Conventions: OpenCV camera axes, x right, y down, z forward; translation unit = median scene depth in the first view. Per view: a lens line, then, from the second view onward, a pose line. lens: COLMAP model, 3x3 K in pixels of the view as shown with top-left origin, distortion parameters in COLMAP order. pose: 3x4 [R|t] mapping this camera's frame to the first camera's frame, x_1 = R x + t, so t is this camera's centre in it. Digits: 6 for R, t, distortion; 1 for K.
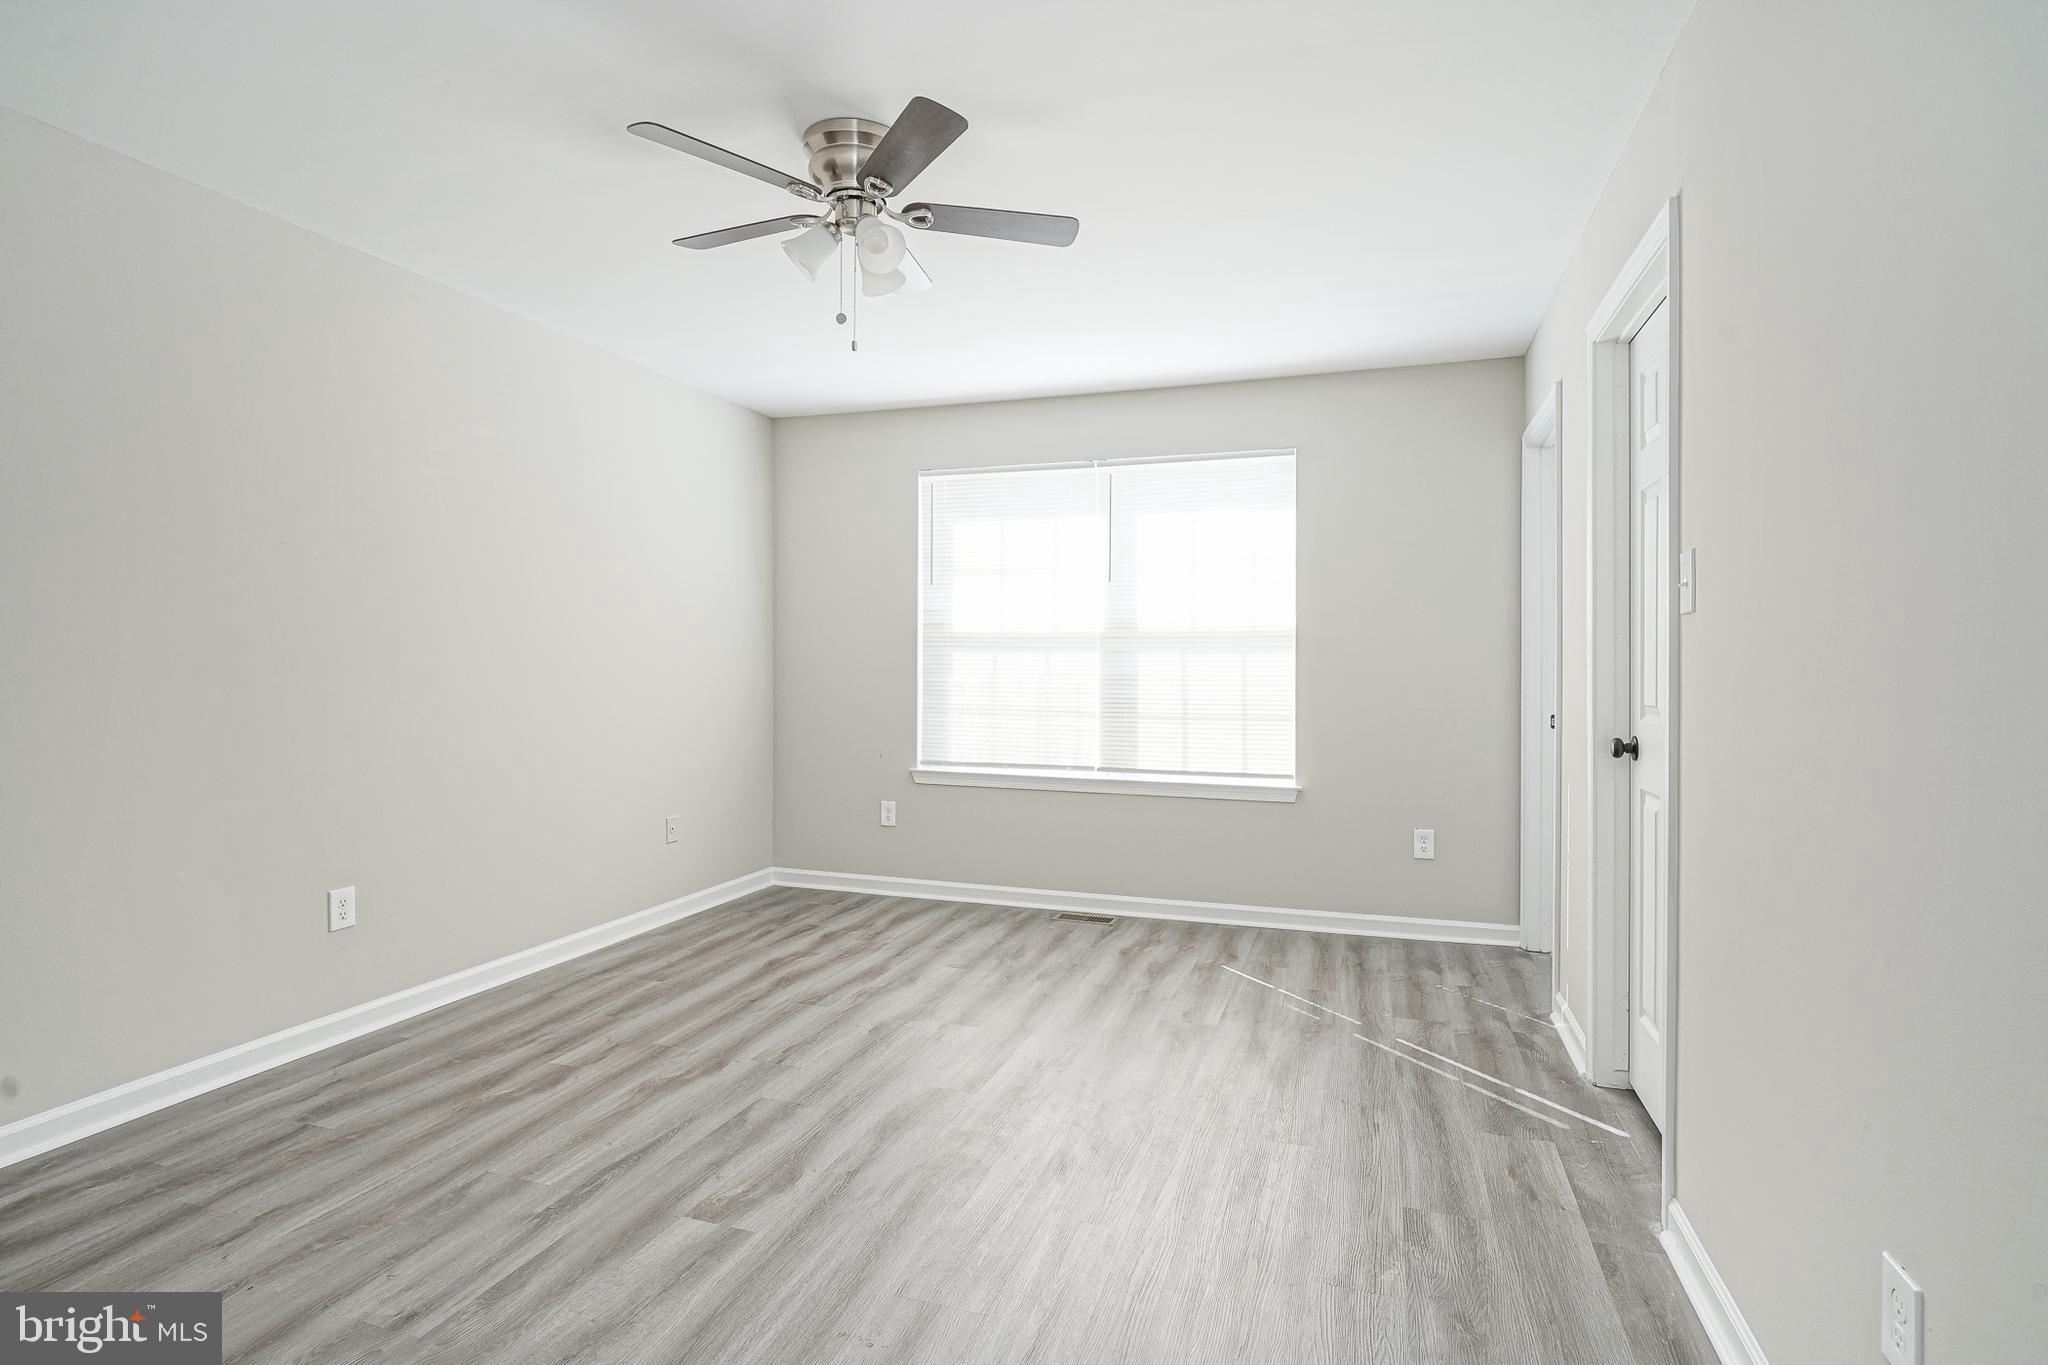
lens RADIAL K [[967.1, 0, 1022.5], [0, 967.1, 675.5], [0, 0, 1]] dist [-0.009350, 0.005138]
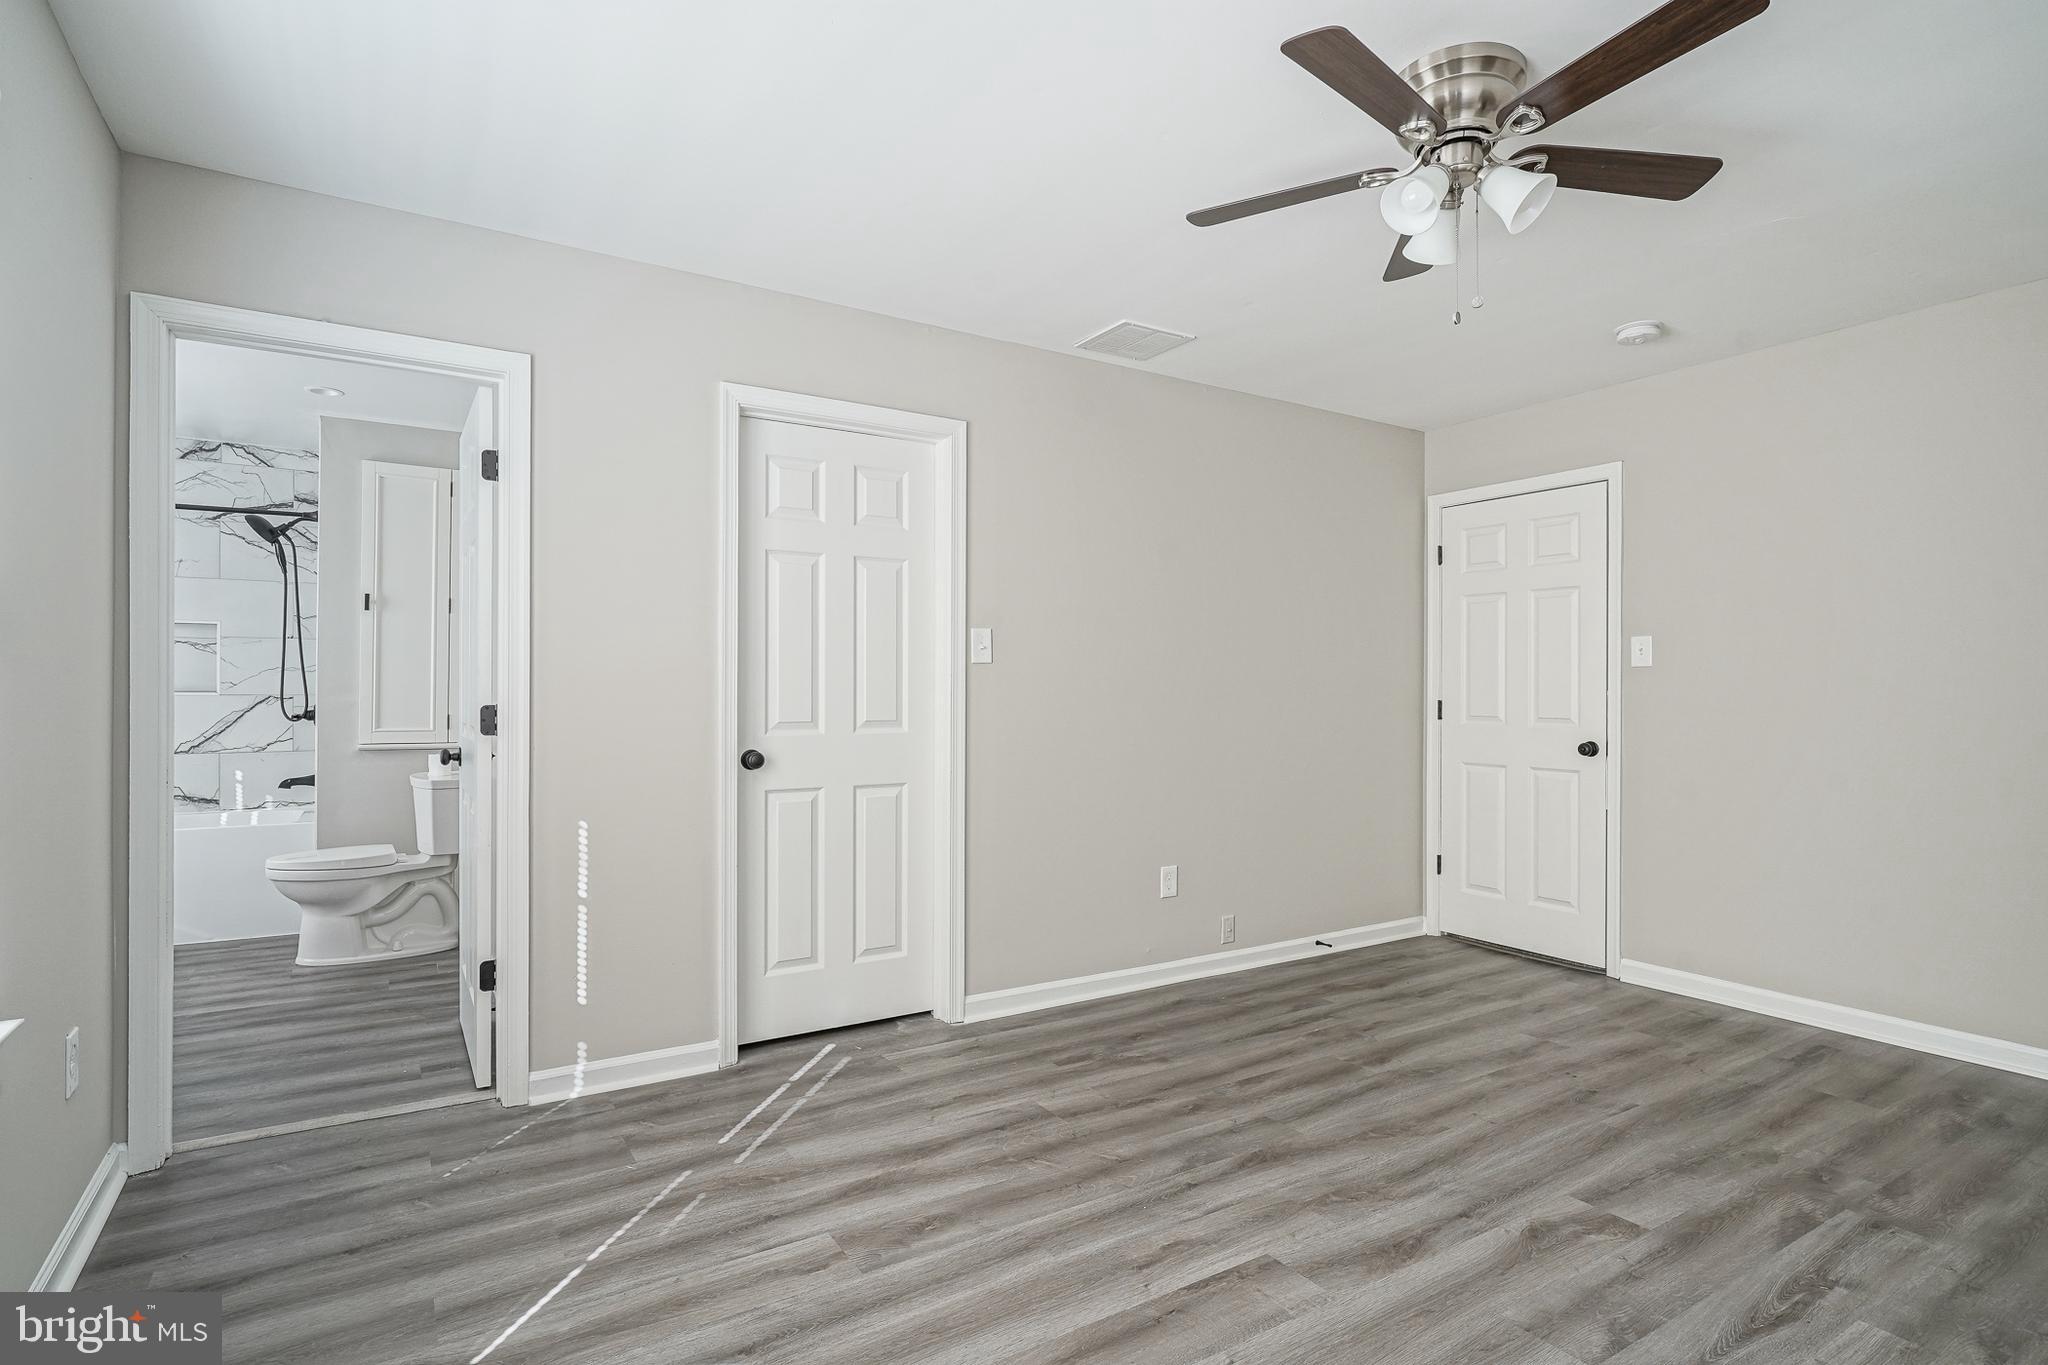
lens RADIAL K [[967.1, 0, 973.7], [0, 967.1, 687.2], [0, 0, 1]] dist [-0.009350, 0.005138]
pose [[-0.738230, -0.006376, 0.674519, -0.441321], [-0.001386, 0.999968, 0.007935, -0.029598], [-0.674548, 0.004923, -0.738215, 1.951035]]
